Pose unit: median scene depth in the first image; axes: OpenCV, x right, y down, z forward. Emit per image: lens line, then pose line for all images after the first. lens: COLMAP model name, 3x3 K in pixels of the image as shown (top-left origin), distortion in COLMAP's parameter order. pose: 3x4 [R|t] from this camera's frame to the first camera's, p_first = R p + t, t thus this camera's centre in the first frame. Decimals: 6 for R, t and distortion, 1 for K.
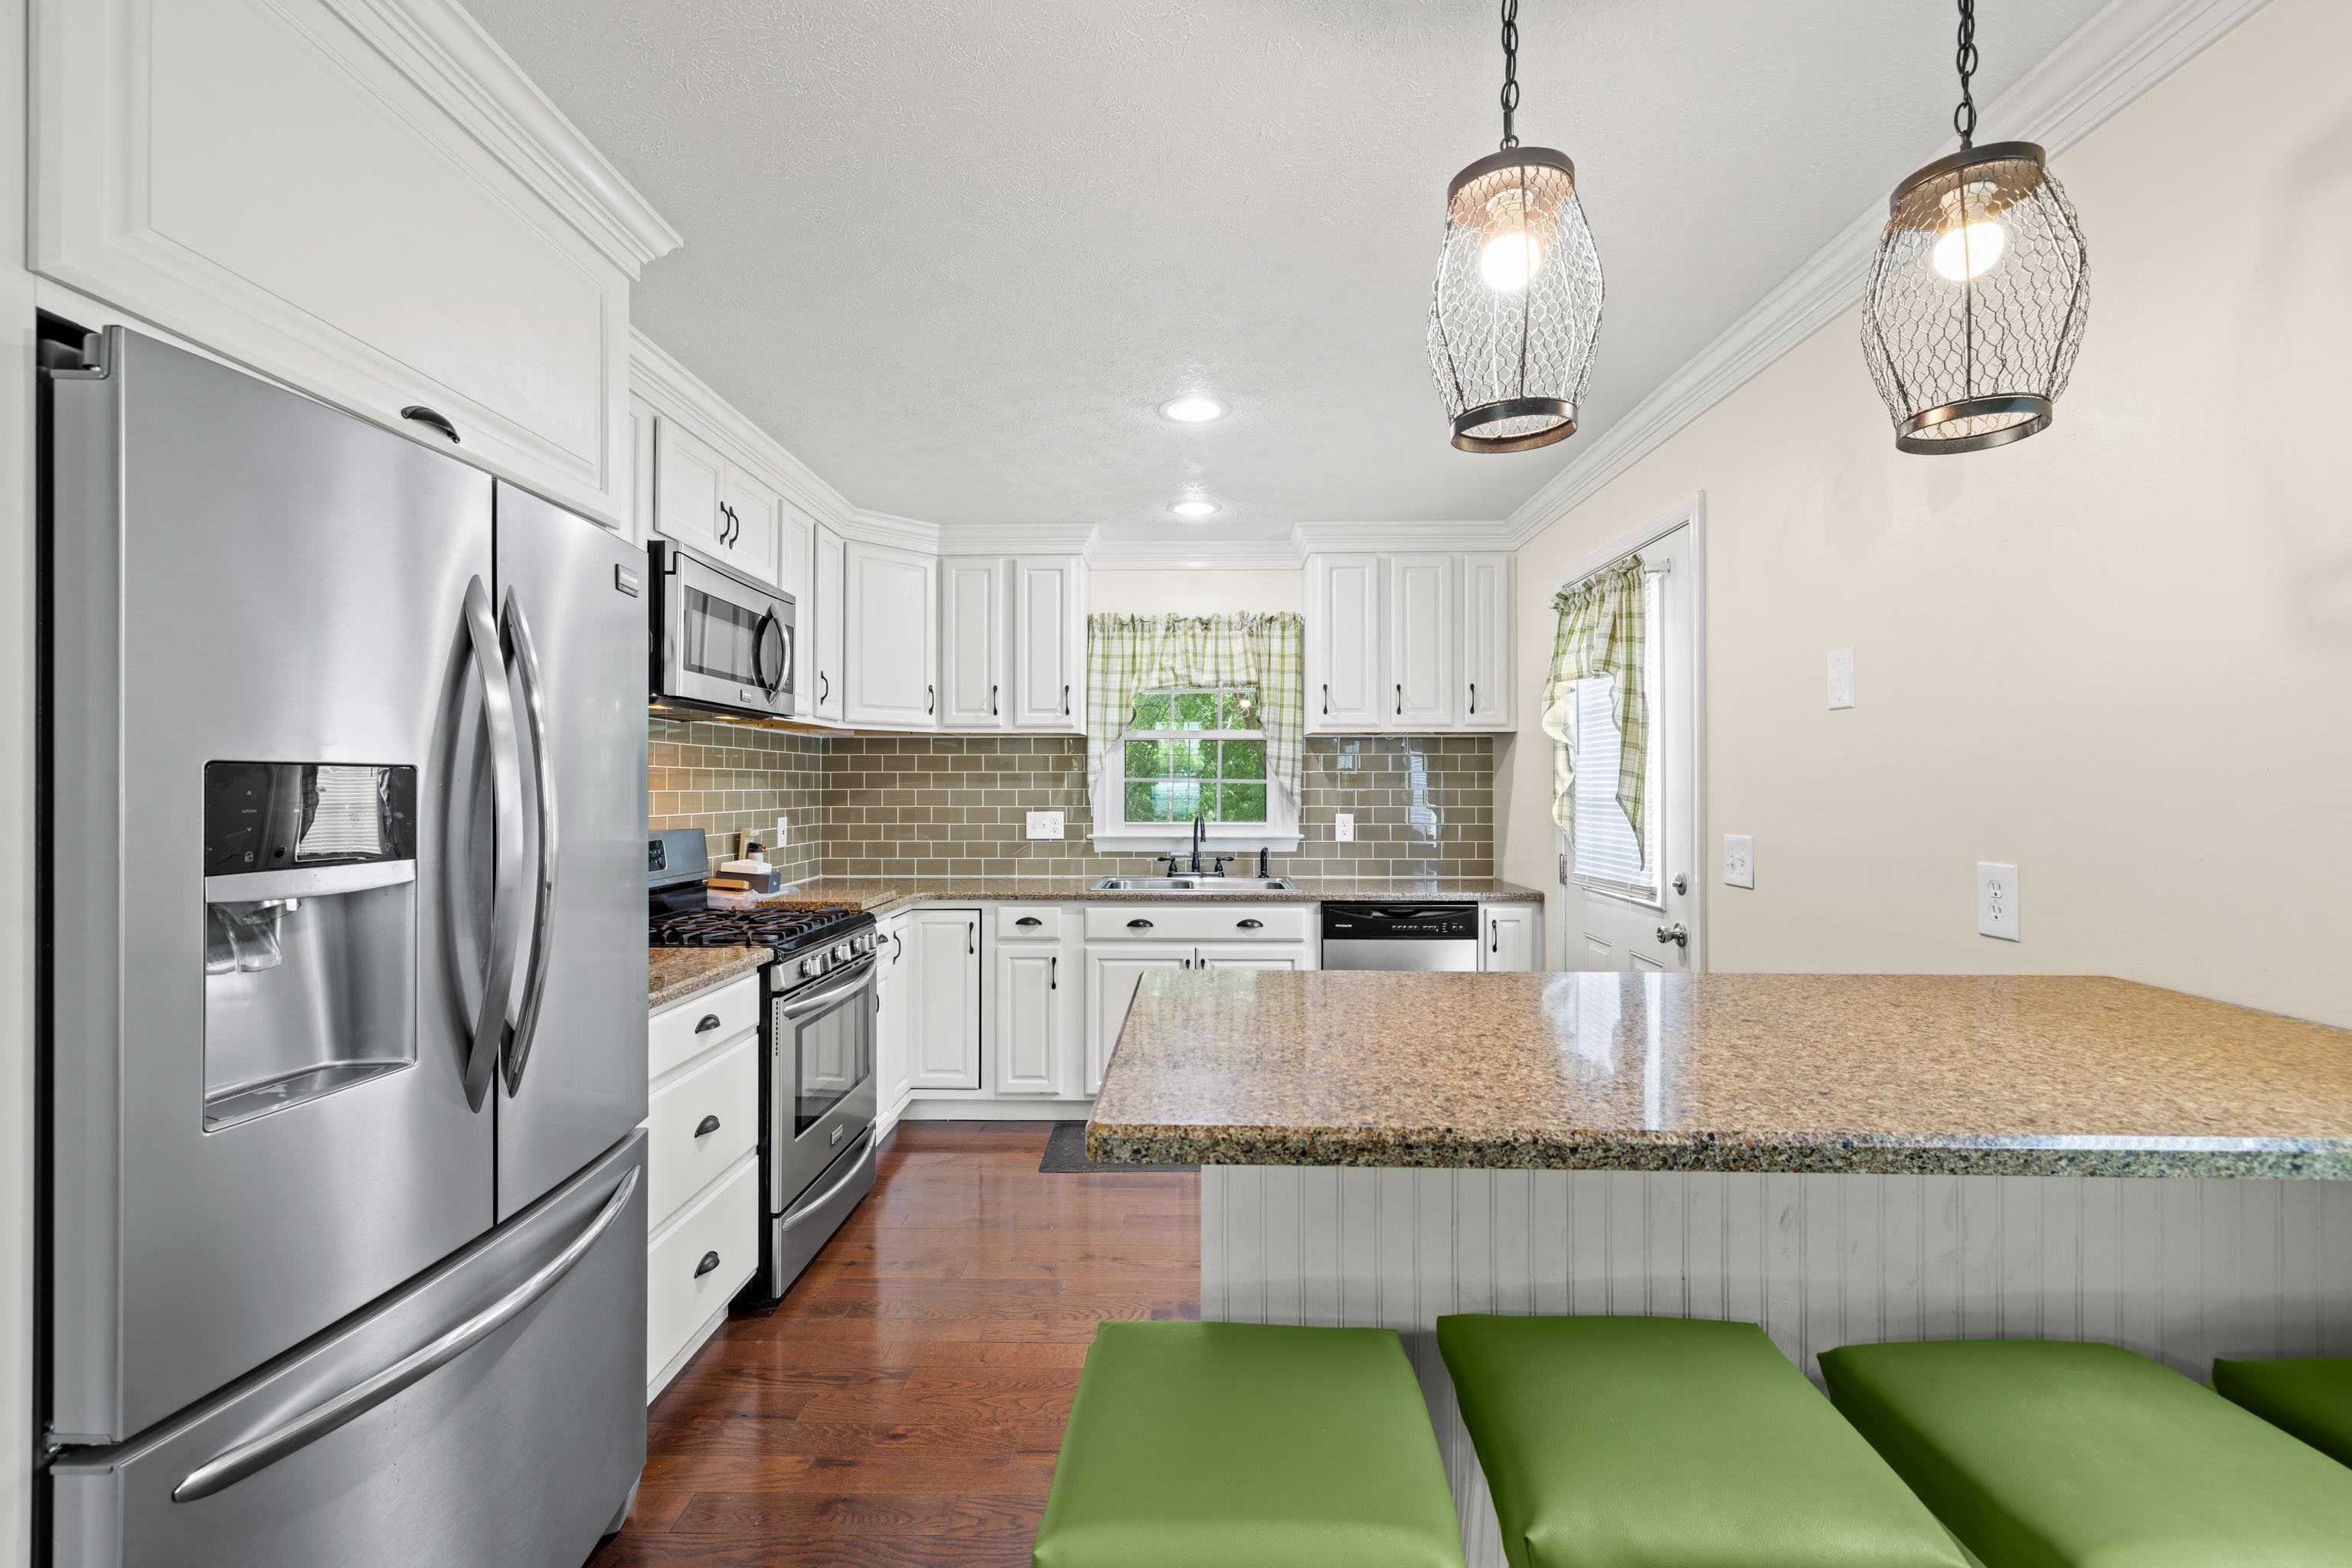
lens RADIAL K [[989.4, 0, 1177.6], [0, 989.4, 781.9], [0, 0, 1]] dist [0.000987, 0.000275]
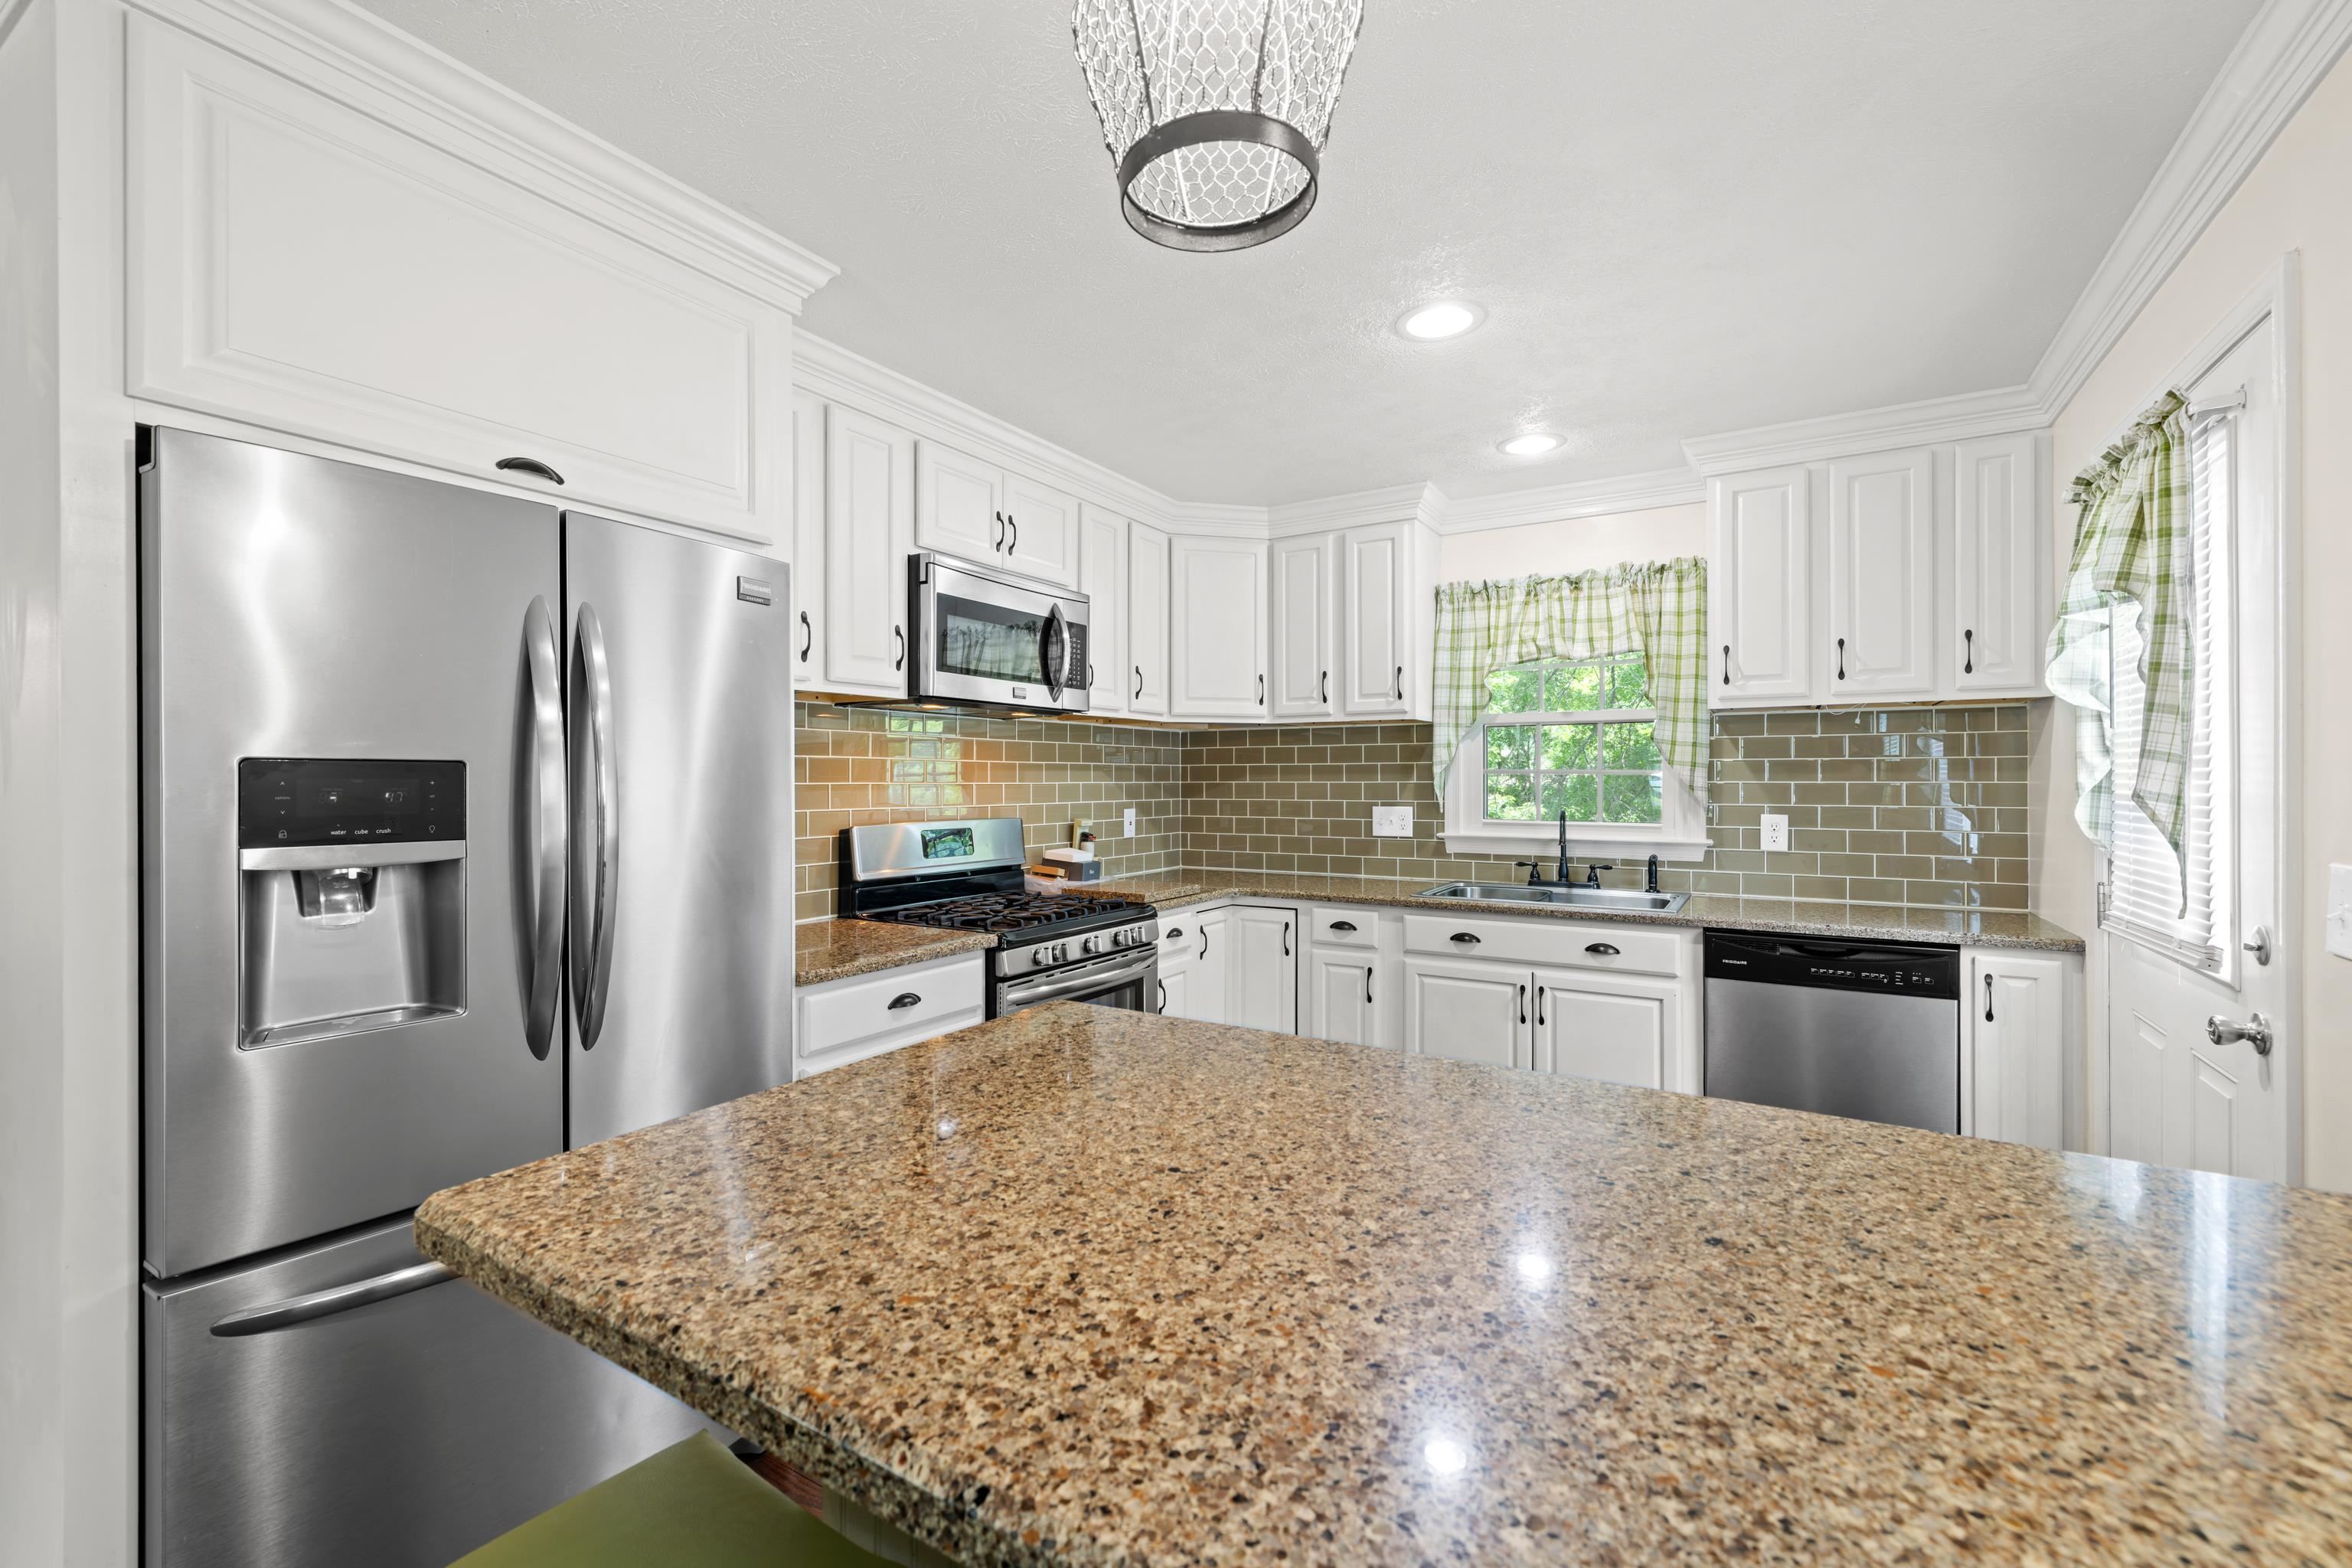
lens RADIAL K [[989.4, 0, 1178.9], [0, 989.4, 778.9], [0, 0, 1]] dist [0.000987, 0.000275]
pose [[0.864255, -0.001163, -0.503053, 0.181011], [0.003026, 0.999991, 0.002888, 0.001572], [0.503045, -0.004019, 0.864251, 0.132045]]
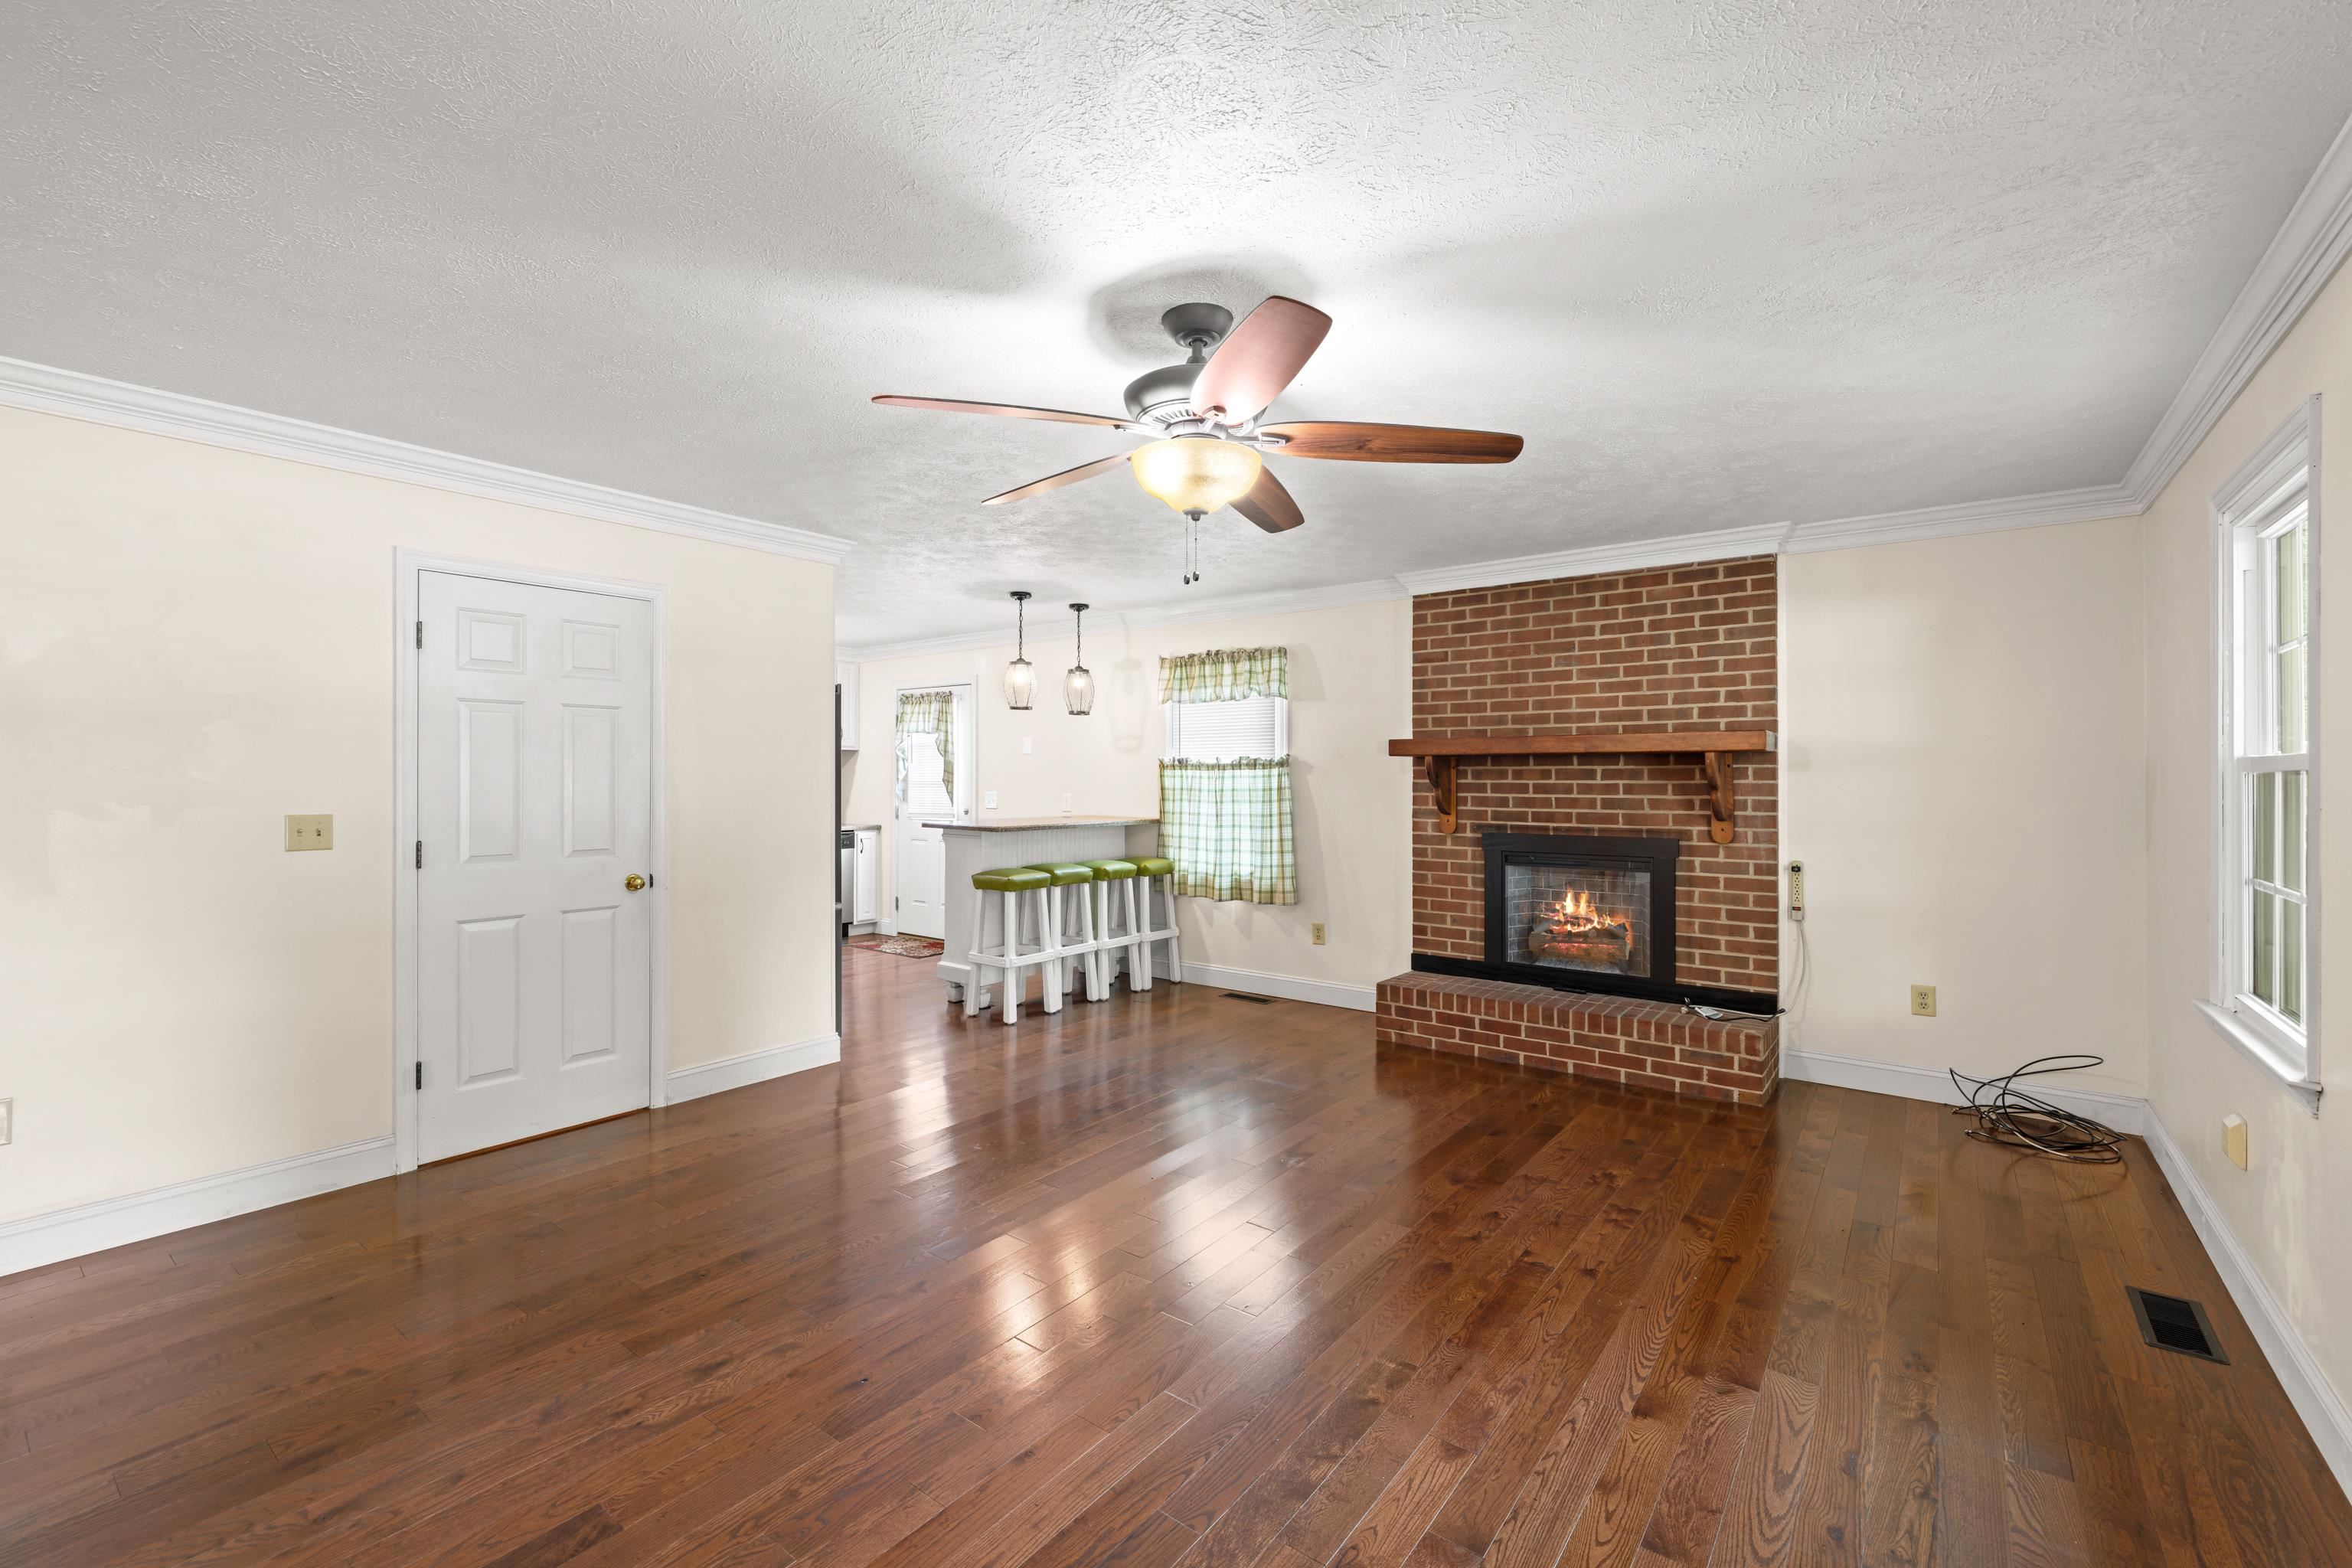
lens RADIAL K [[989.4, 0, 1183.8], [0, 989.4, 775.1], [0, 0, 1]] dist [0.000987, 0.000275]
pose [[0.587758, 0.002857, 0.809032, -1.005099], [-0.003858, 0.999992, -0.000728, 0.000584], [-0.809027, -0.002694, 0.587765, -0.828317]]
